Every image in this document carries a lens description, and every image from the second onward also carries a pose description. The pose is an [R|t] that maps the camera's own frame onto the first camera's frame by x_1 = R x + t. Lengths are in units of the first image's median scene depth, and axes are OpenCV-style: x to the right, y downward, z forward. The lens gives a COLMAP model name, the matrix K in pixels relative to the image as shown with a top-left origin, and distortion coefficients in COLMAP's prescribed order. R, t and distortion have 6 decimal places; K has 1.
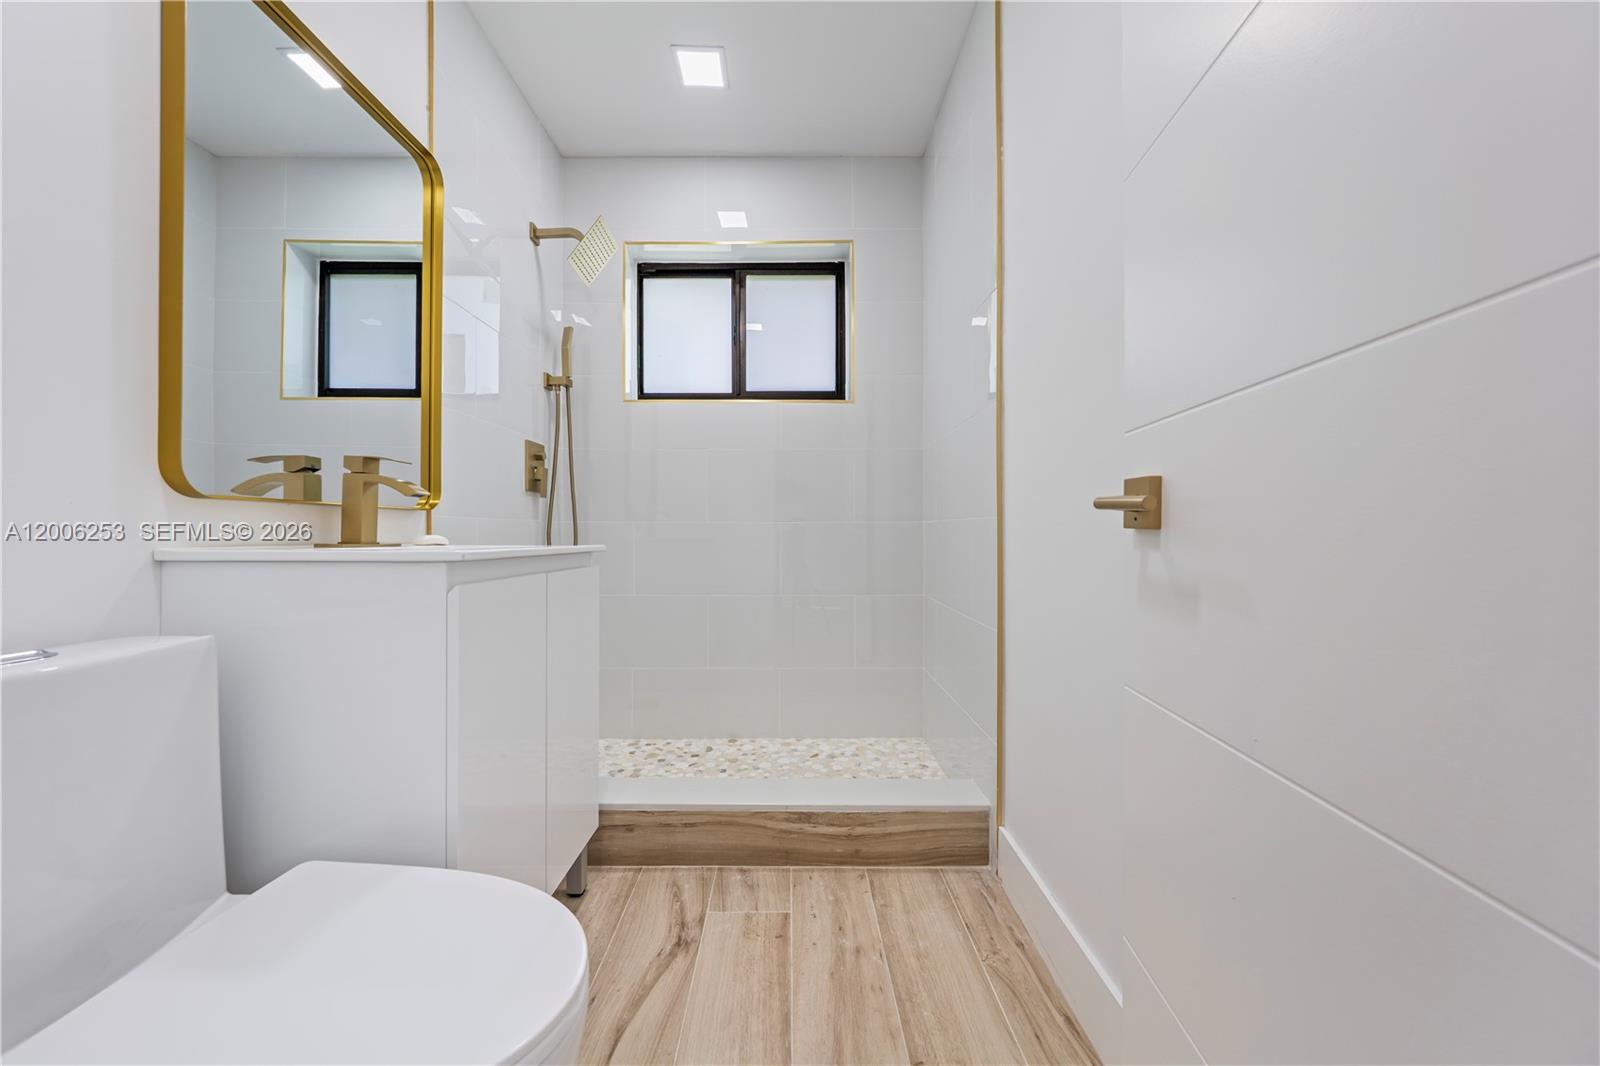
lens RADIAL K [[543.4, 0, 786.4], [0, 543.4, 536.0], [0, 0, 1]] dist [-0.004328, 0.000277]
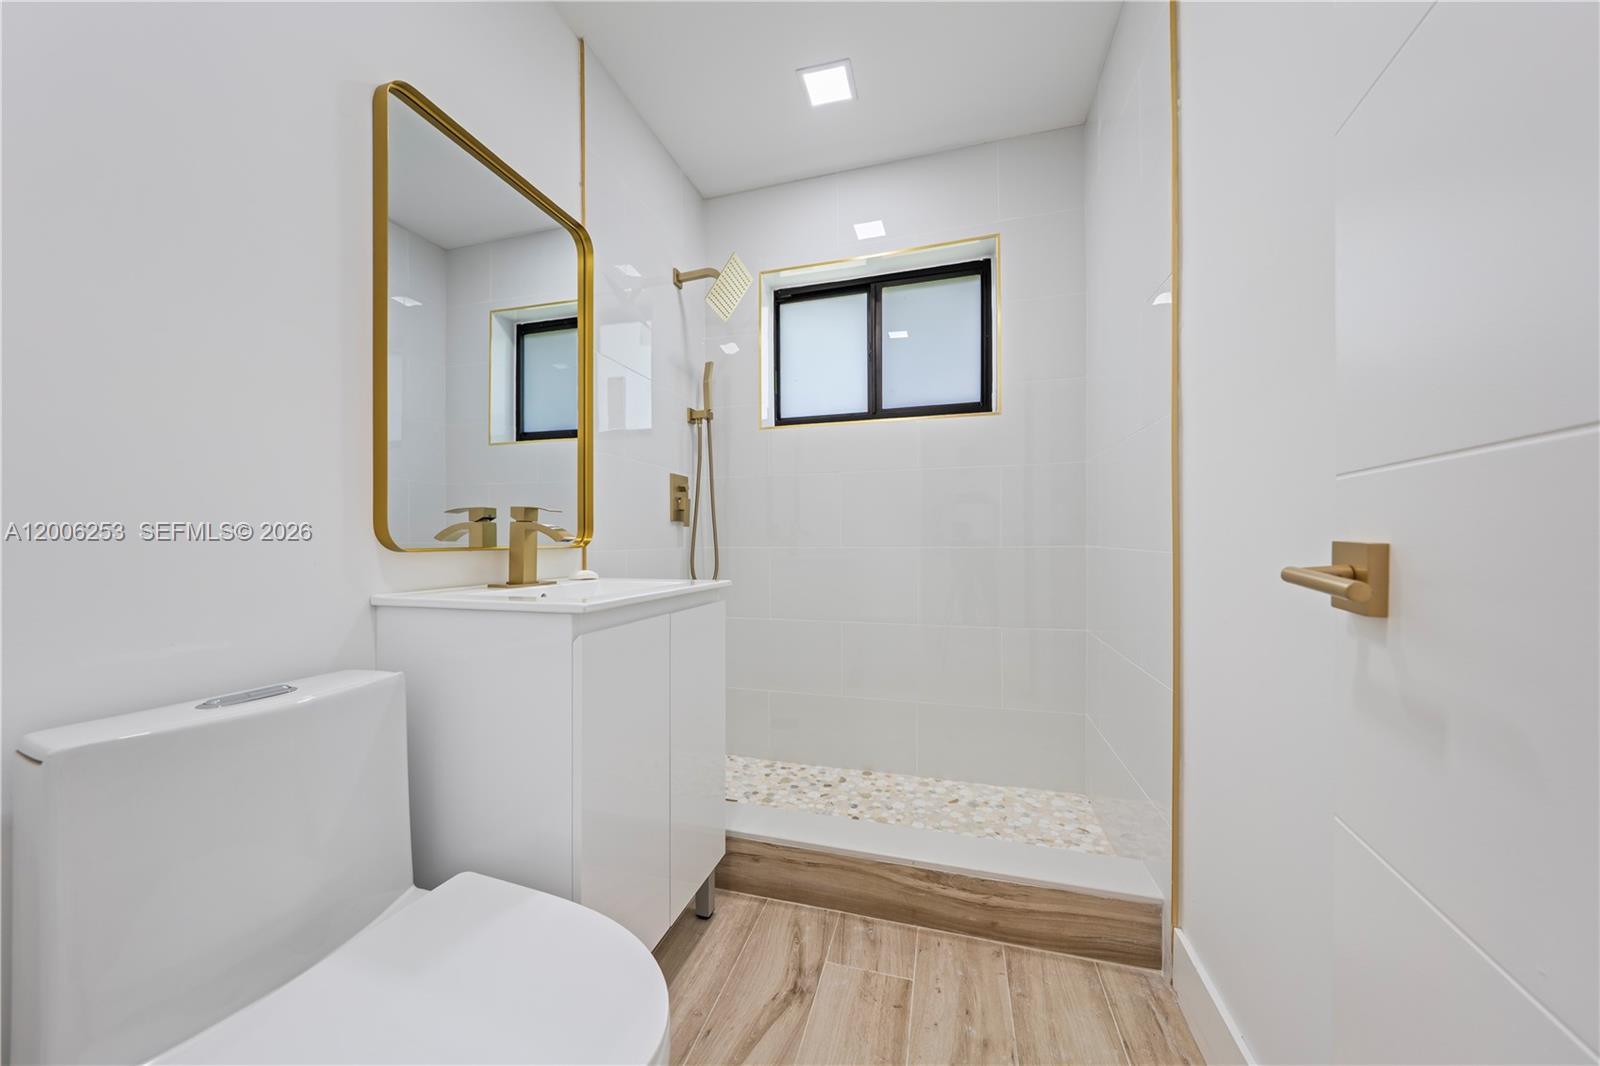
lens RADIAL K [[543.4, 0, 802.0], [0, 543.4, 532.7], [0, 0, 1]] dist [-0.004328, 0.000277]
pose [[0.959309, -0.004214, -0.282328, 0.083356], [0.006151, 0.999963, 0.005974, -0.076503], [0.282293, -0.007468, 0.959299, 0.052446]]
